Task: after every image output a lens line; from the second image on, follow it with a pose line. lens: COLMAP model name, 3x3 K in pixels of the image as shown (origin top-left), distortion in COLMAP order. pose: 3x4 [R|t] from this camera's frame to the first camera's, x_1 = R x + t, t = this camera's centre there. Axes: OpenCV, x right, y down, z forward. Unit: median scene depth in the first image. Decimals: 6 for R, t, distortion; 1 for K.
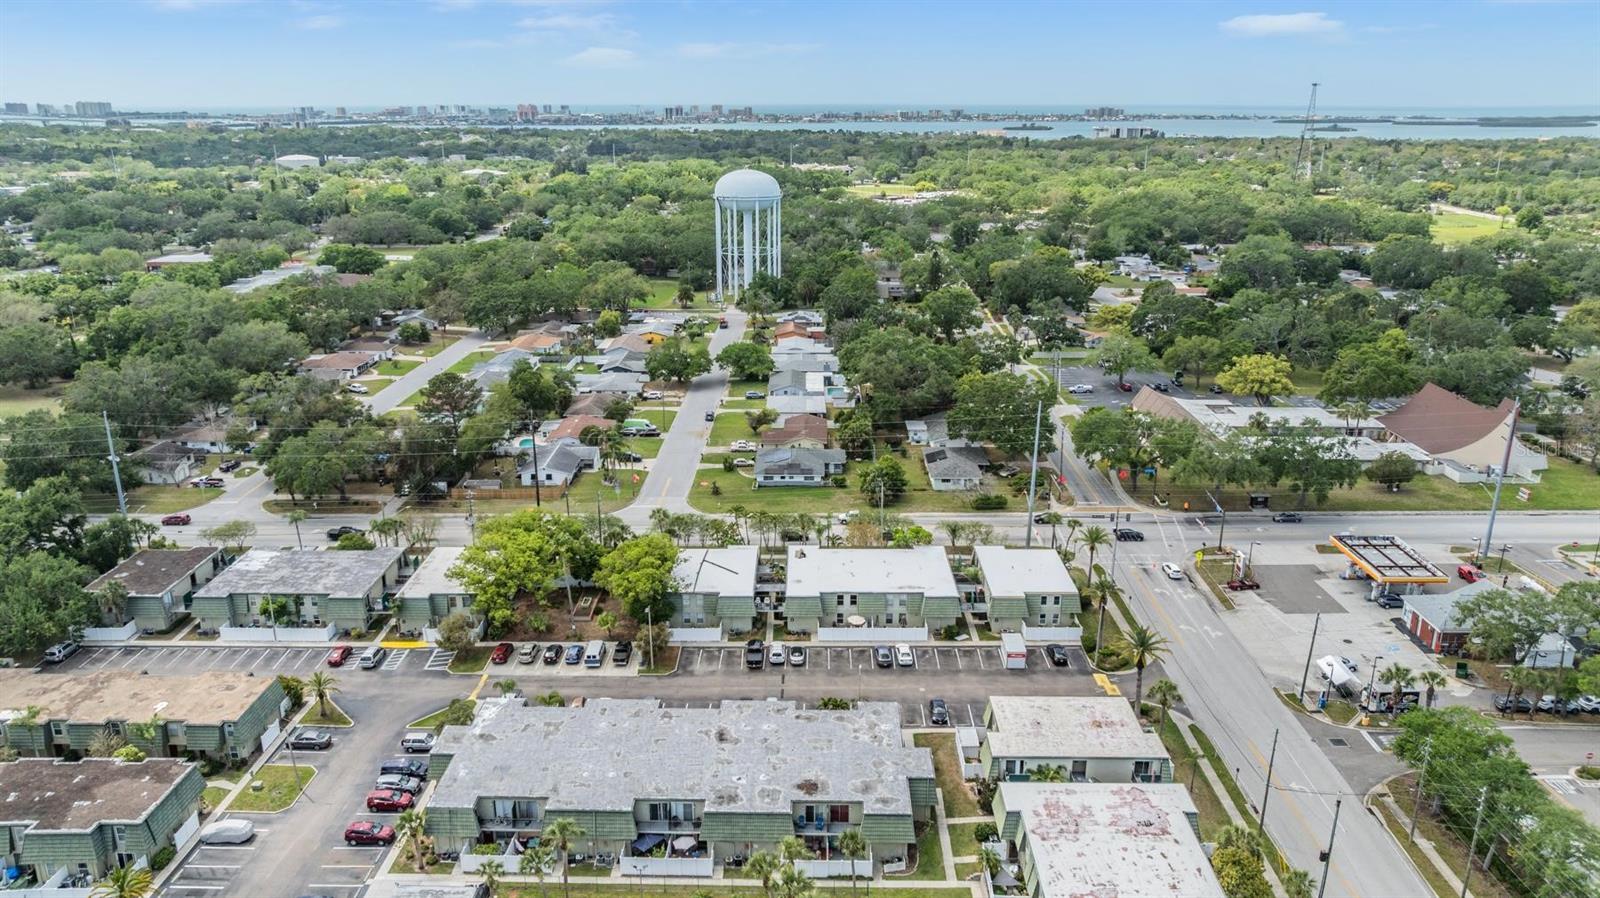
lens RADIAL K [[1119.7, 0, 800.0], [0, 1119.7, 449.0], [0, 0, 1]] dist [-0.022093, 0.004150]
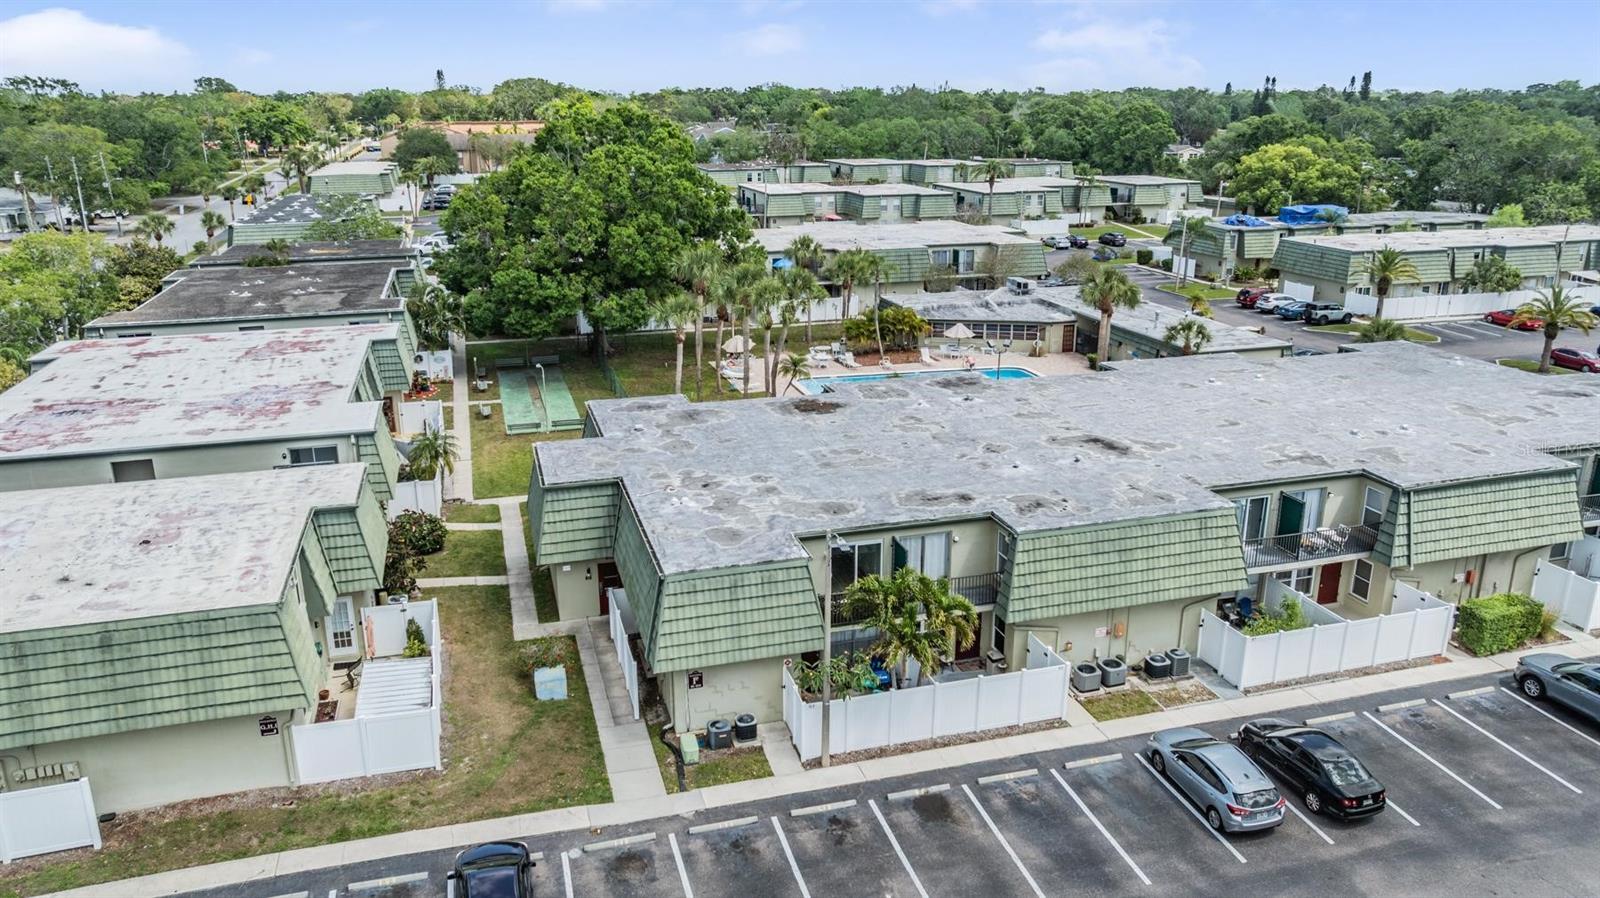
lens RADIAL K [[1119.7, 0, 800.0], [0, 1119.7, 449.0], [0, 0, 1]] dist [-0.022093, 0.004150]
pose [[-0.954037, 0.092123, -0.285177, 0.102638], [-0.085898, 0.827597, 0.554711, 0.044303], [0.287113, 0.553712, -0.781645, 0.959699]]
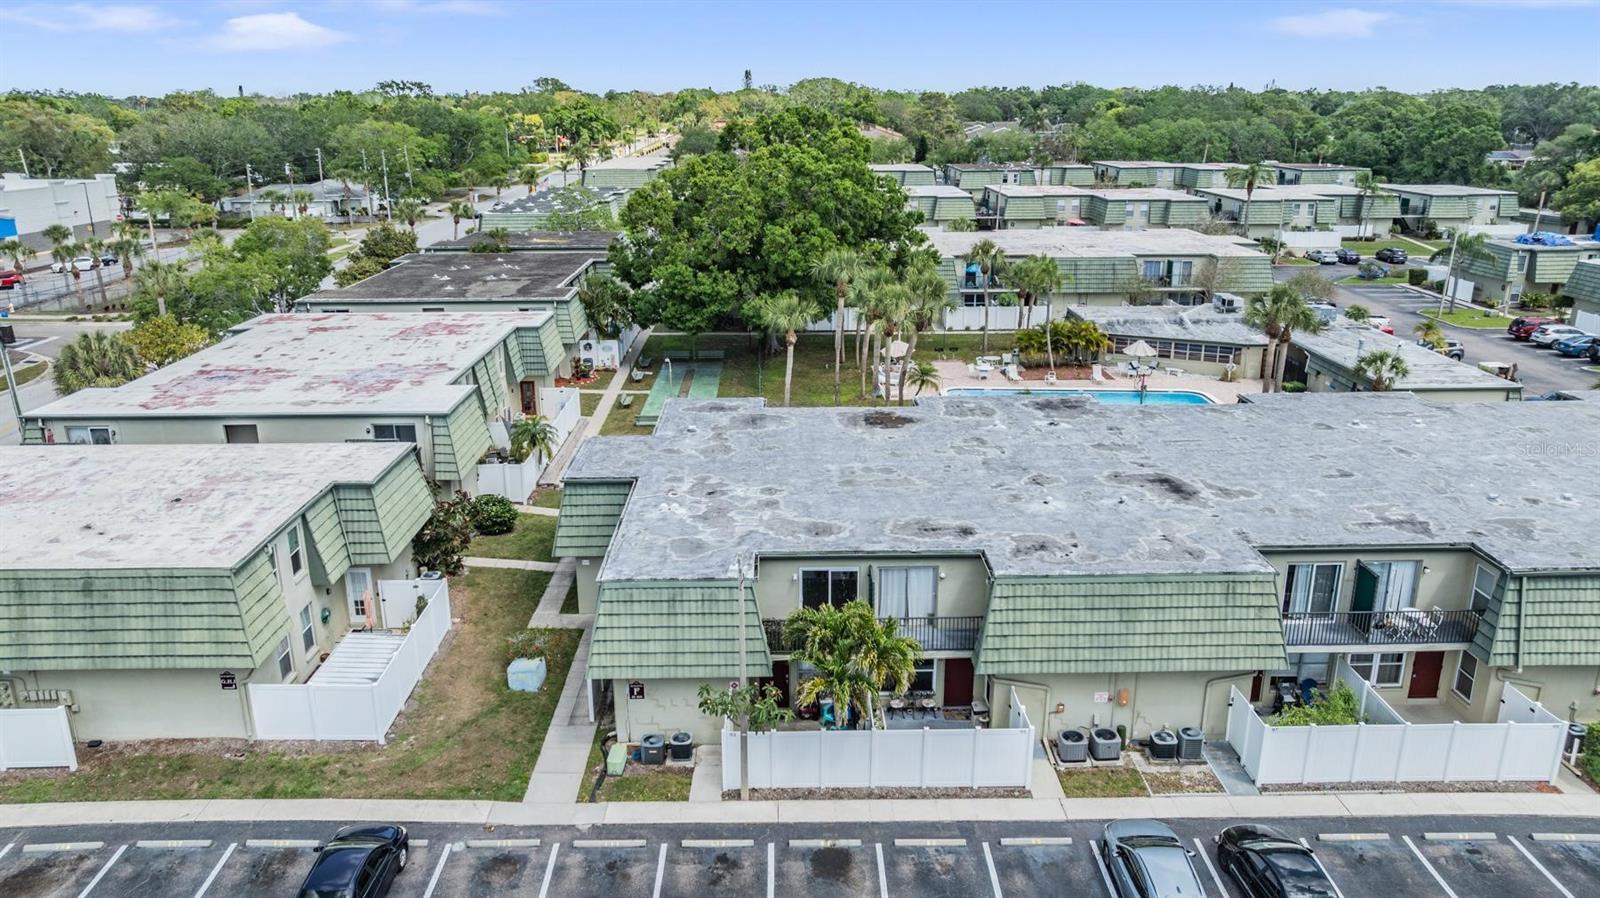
lens RADIAL K [[1119.7, 0, 800.0], [0, 1119.7, 449.0], [0, 0, 1]] dist [-0.022093, 0.004150]
pose [[-0.999434, 0.014557, -0.030315, 0.038438], [-0.005206, 0.823622, 0.567116, 0.044939], [0.033223, 0.566953, -0.823080, 0.959032]]
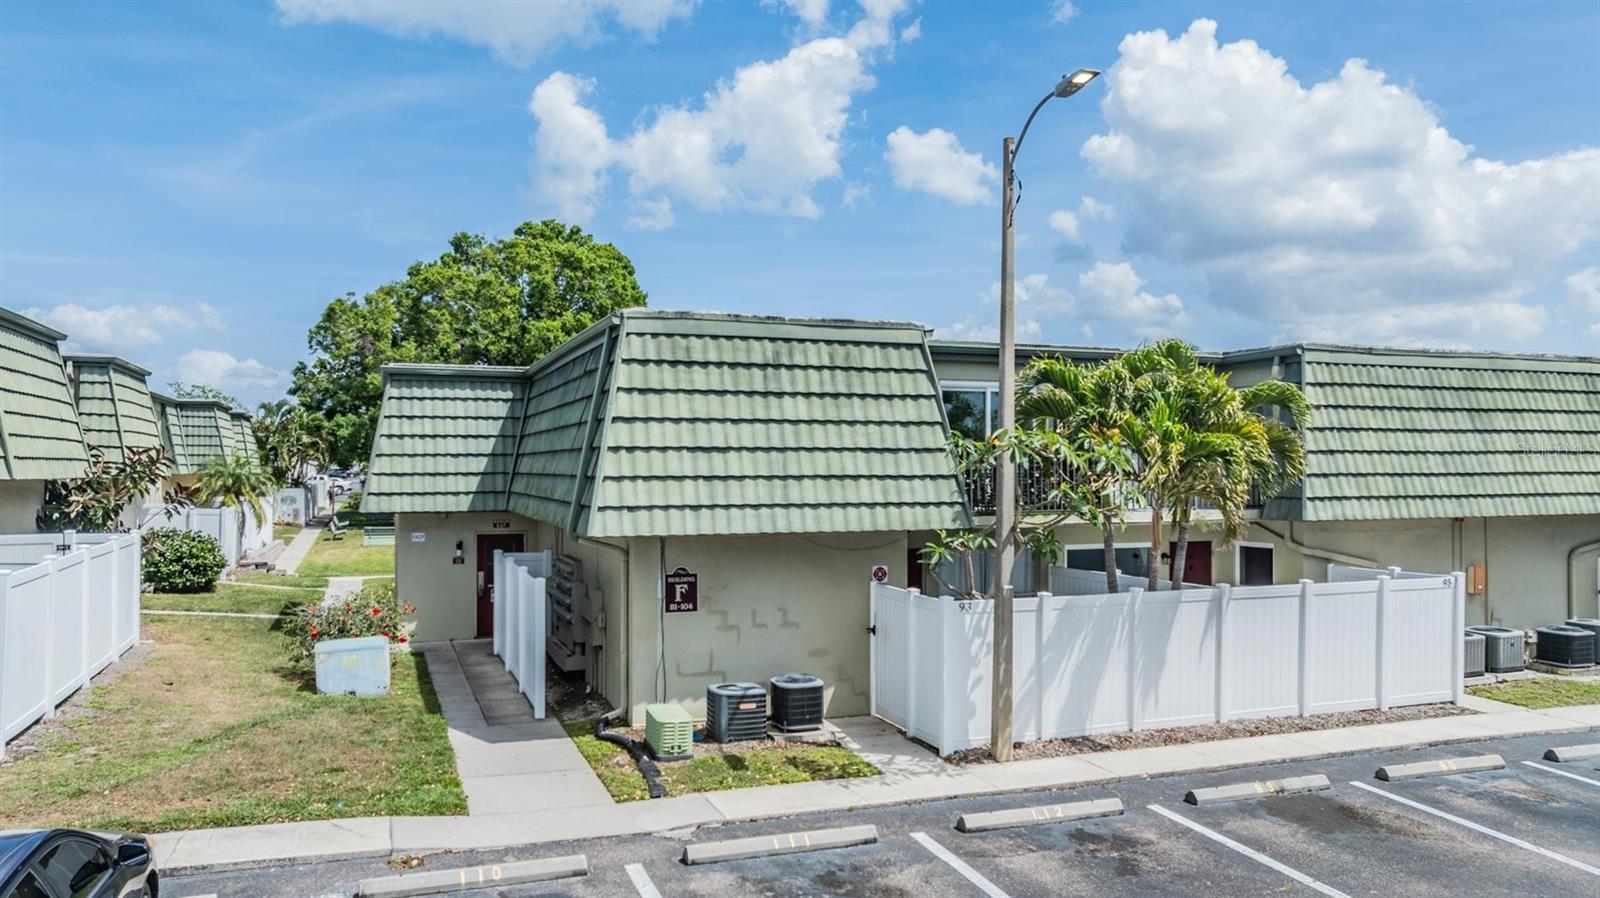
lens RADIAL K [[1131.9, 0, 797.8], [0, 1131.9, 469.3], [0, 0, 1]] dist [-0.024257, 0.000925]
pose [[-0.930304, 0.001566, -0.366786, 0.090164], [-0.107623, 0.954810, 0.277048, 0.166806], [0.350645, 0.297213, -0.888095, 0.894421]]
